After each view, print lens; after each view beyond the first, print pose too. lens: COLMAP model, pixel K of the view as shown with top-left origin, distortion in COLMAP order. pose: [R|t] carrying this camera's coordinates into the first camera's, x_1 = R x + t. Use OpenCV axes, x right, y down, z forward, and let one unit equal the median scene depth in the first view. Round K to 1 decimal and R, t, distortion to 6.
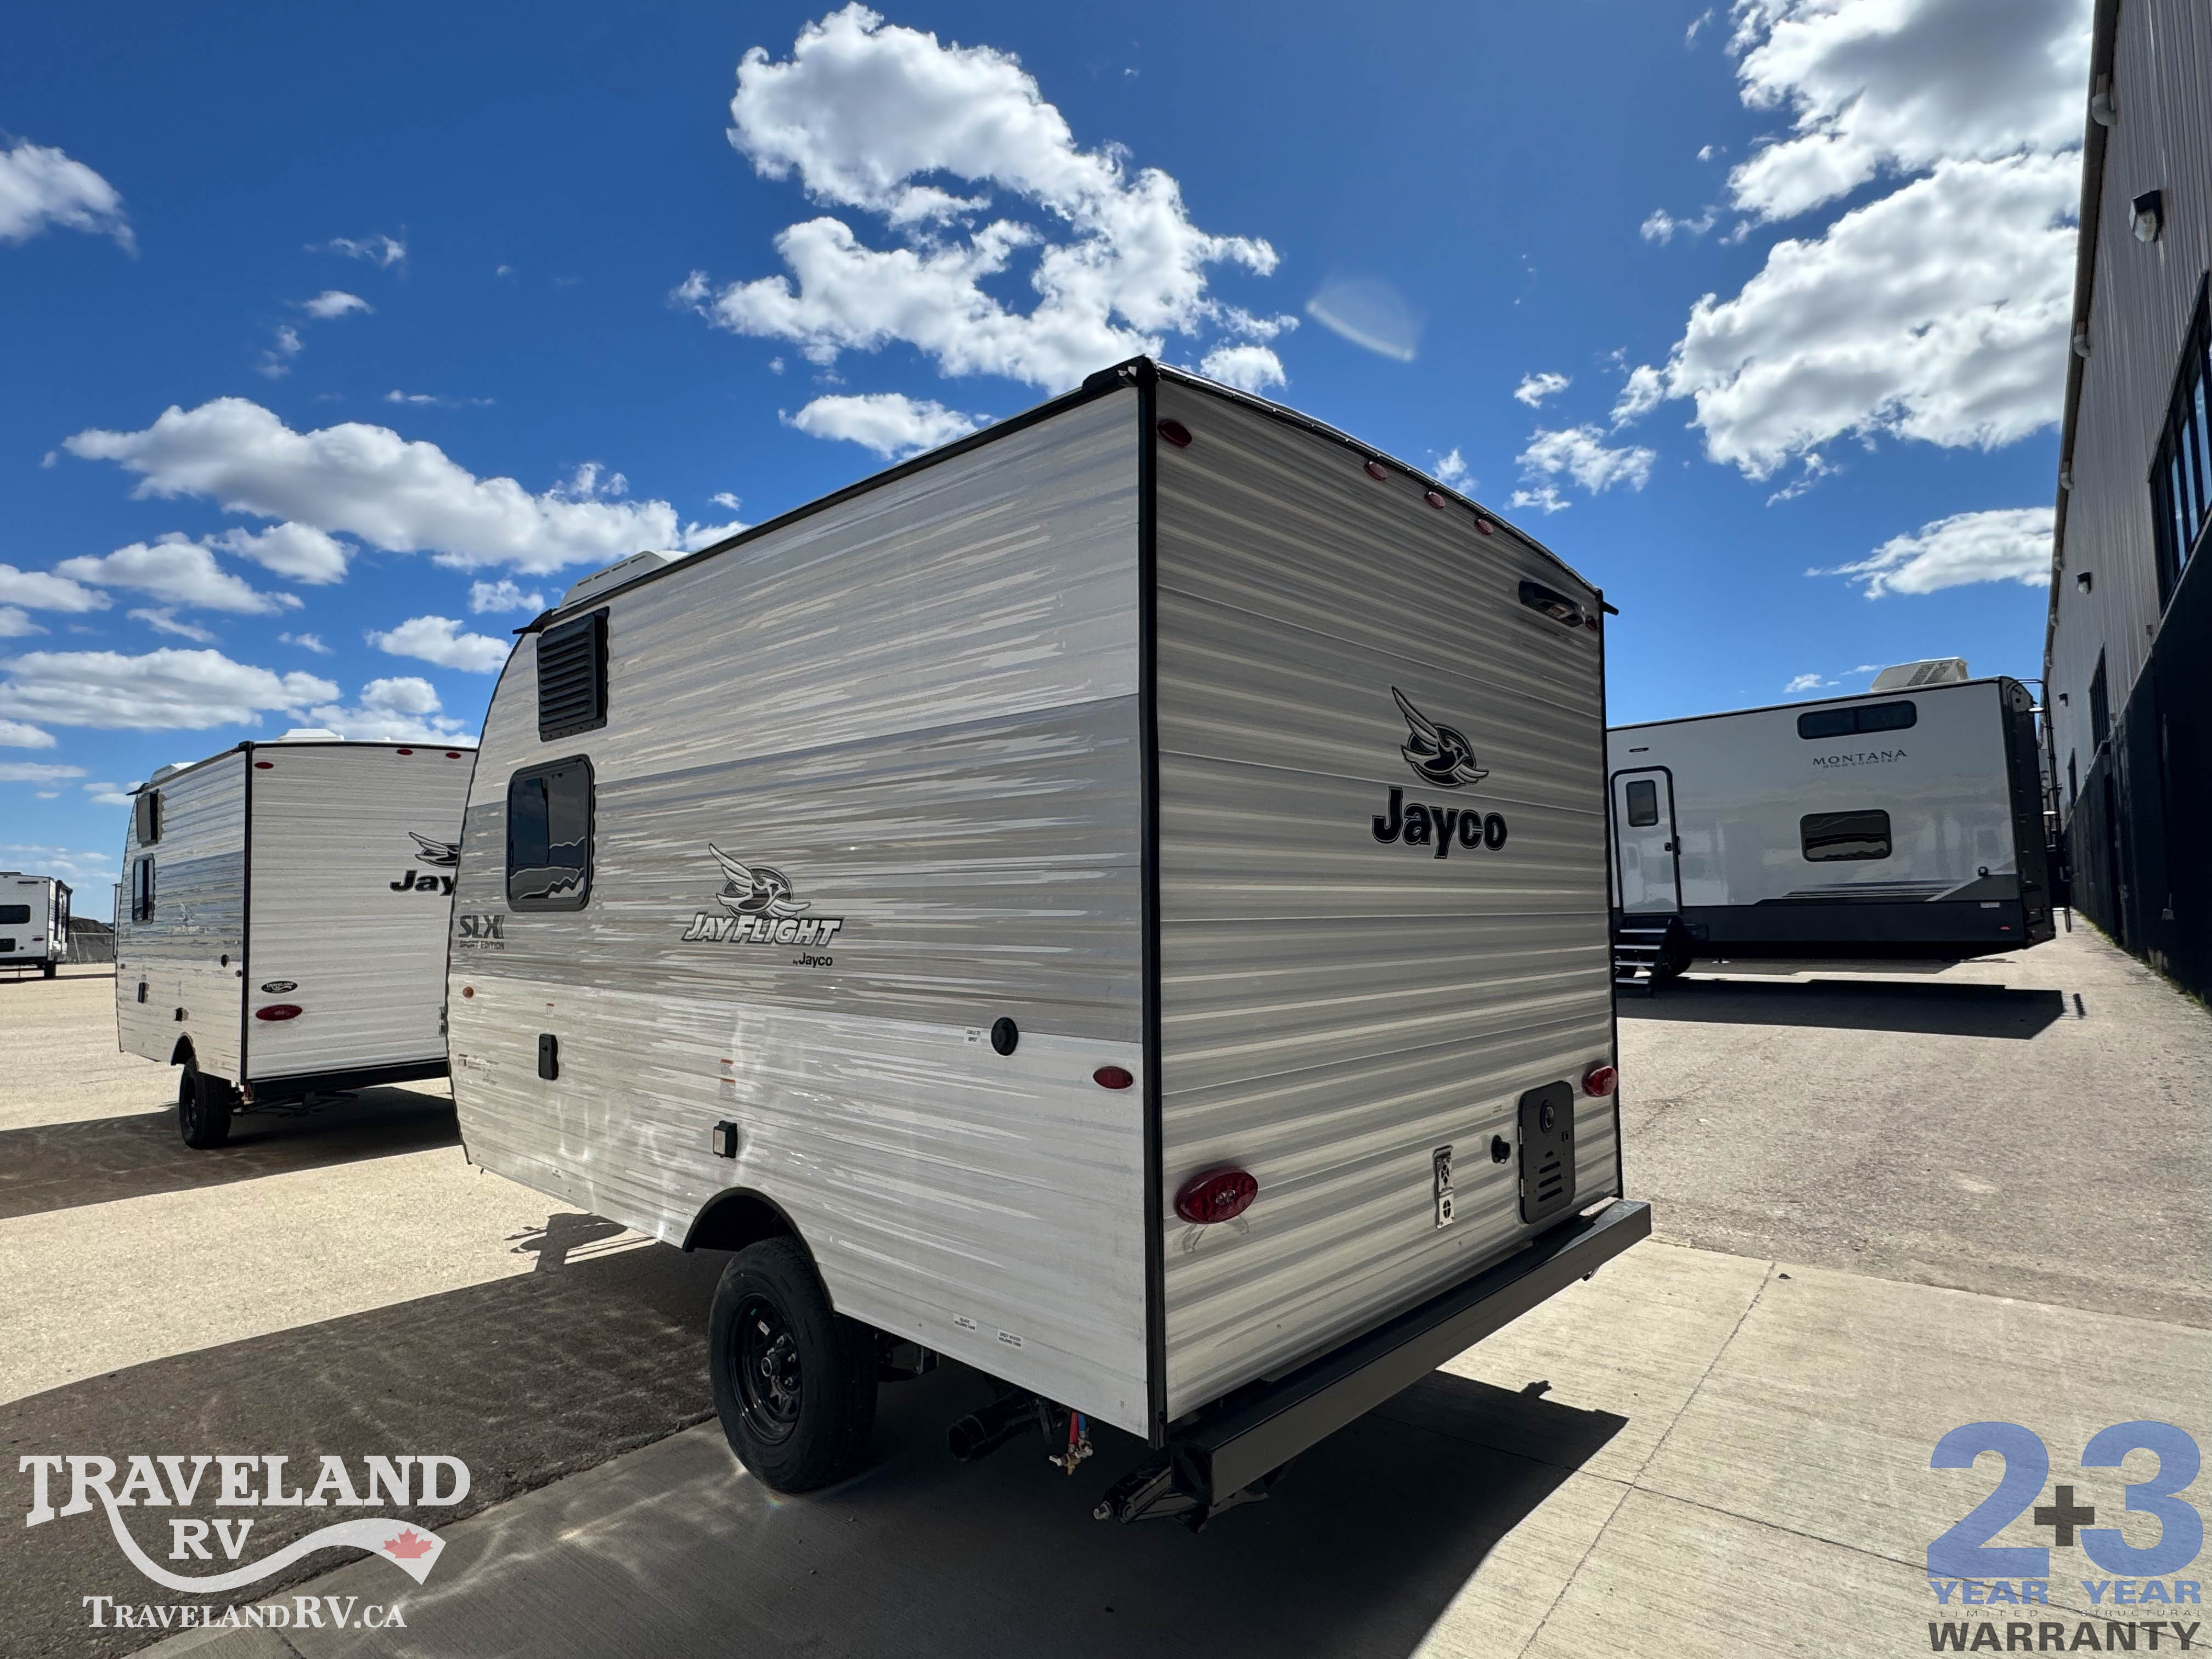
lens RADIAL K [[1159.1, 0, 1106.0], [0, 1159.1, 829.5], [0, 0, 1]] dist [0.003705, 0.000723]
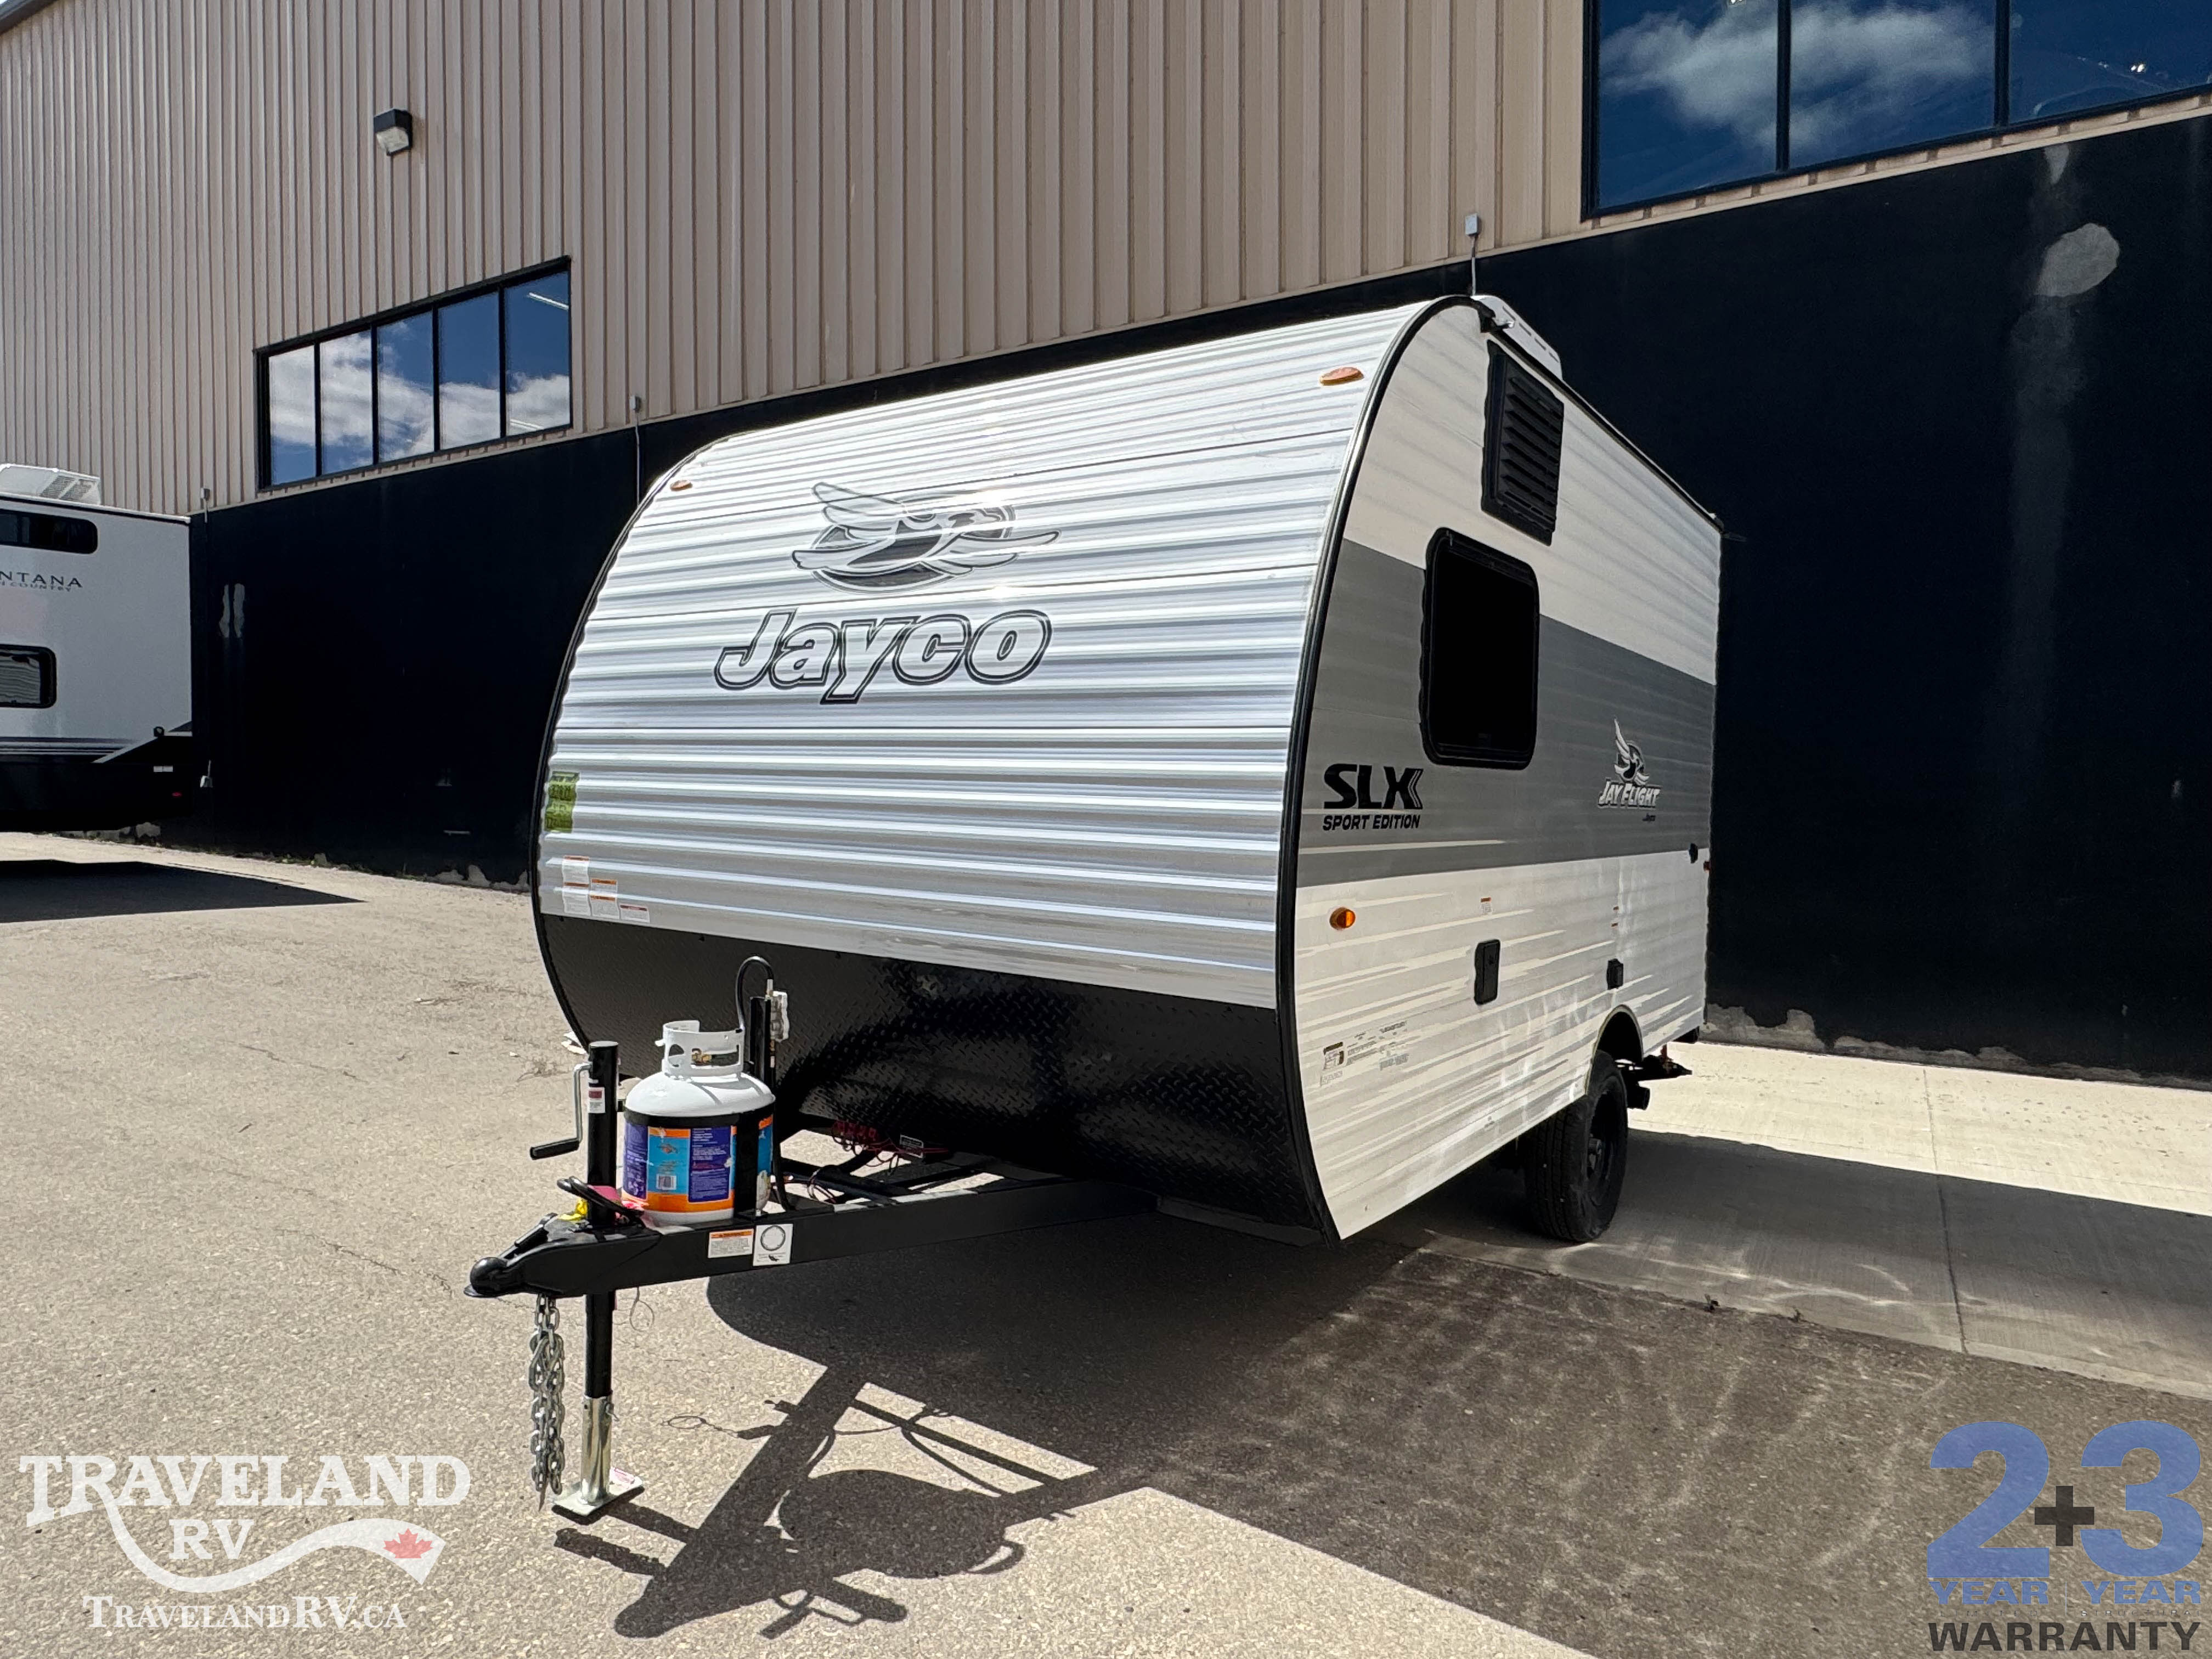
lens RADIAL K [[1360.3, 0, 1106.0], [0, 1360.3, 829.5], [0, 0, 1]] dist [0.000506, 0.000397]
pose [[-0.144663, -0.023304, 0.989207, -1.424942], [-0.085790, 0.996253, 0.010924, 0.133968], [-0.985755, -0.083284, -0.146120, 1.524336]]
